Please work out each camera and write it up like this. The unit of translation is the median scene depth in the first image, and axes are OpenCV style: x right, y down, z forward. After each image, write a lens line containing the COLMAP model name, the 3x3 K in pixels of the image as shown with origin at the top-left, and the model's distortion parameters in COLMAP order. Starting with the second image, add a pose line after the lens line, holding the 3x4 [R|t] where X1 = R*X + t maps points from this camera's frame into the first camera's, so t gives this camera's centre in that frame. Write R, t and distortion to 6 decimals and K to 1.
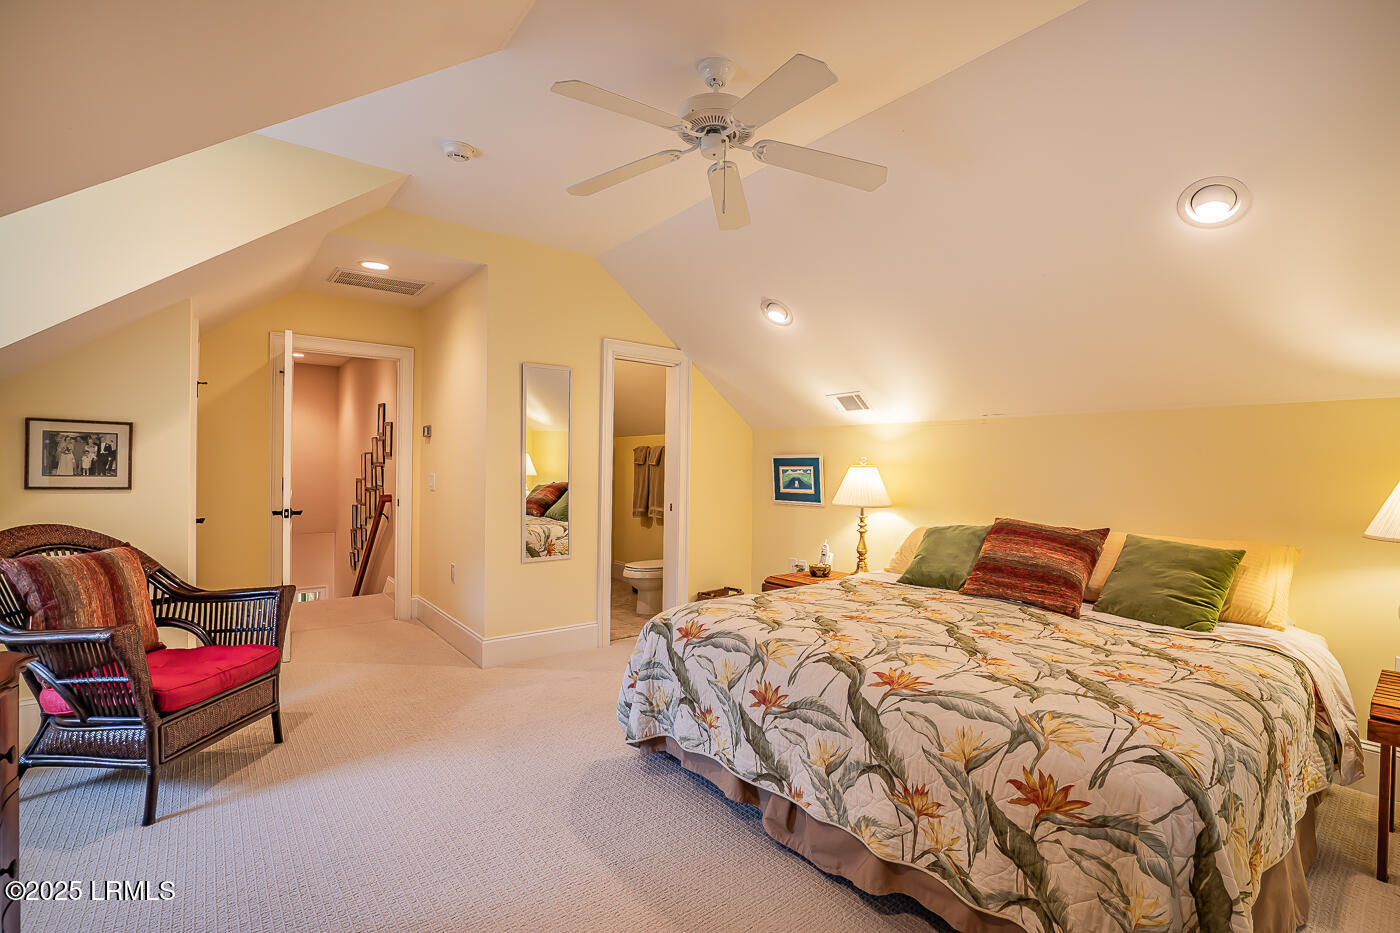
lens RADIAL K [[654.8, 0, 727.5], [0, 654.8, 461.0], [0, 0, 1]] dist [-0.036111, 0.002054]
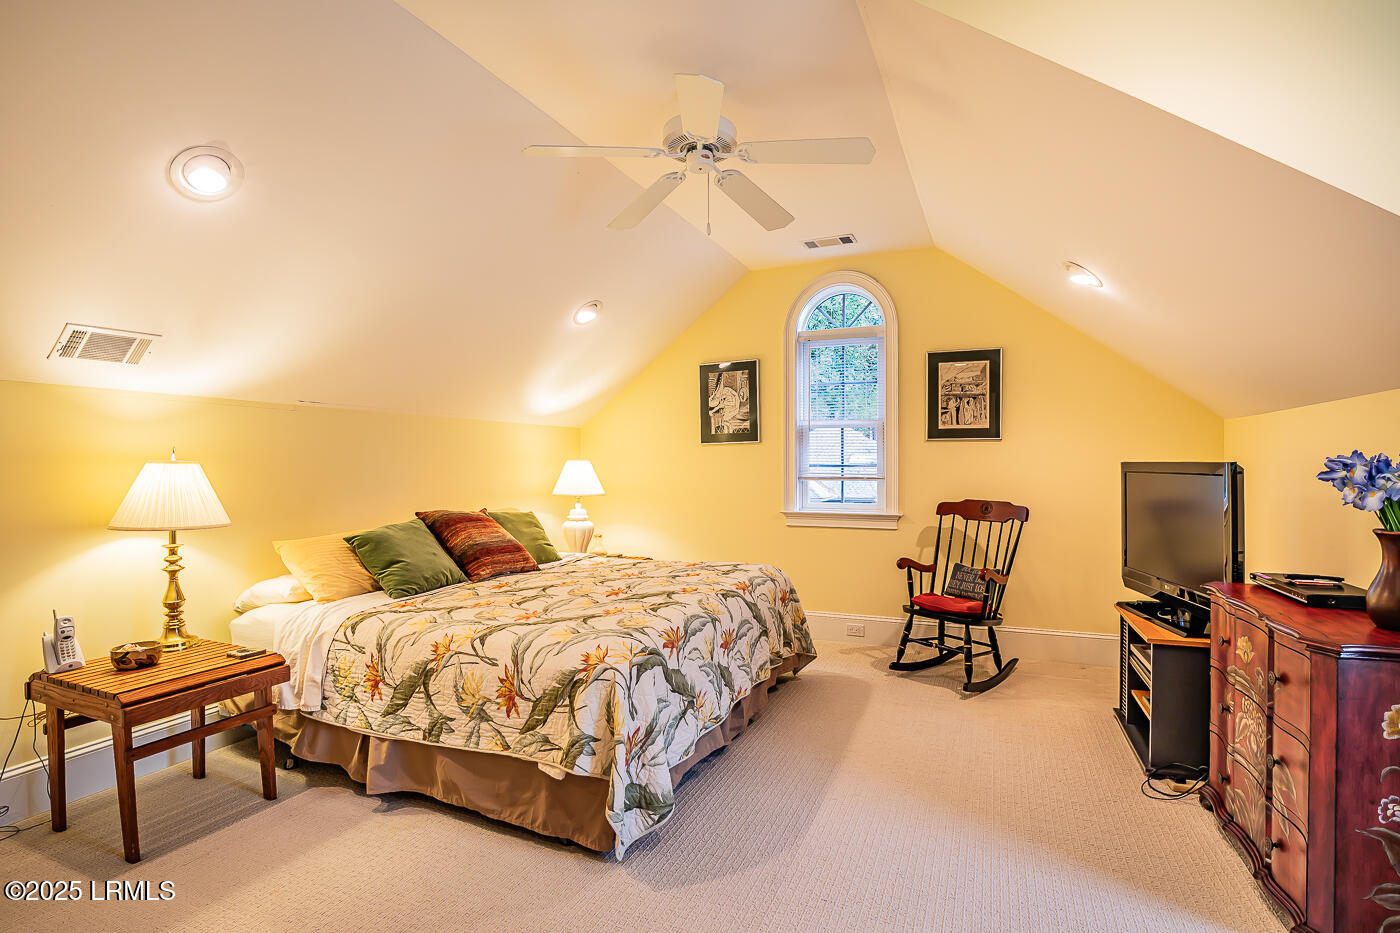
lens RADIAL K [[654.8, 0, 720.7], [0, 654.8, 462.5], [0, 0, 1]] dist [-0.036111, 0.002054]
pose [[-0.472726, -0.003748, 0.881202, -0.573855], [-0.008959, 0.999960, -0.000553, 0.004886], [-0.881164, -0.008156, -0.472741, 0.871025]]
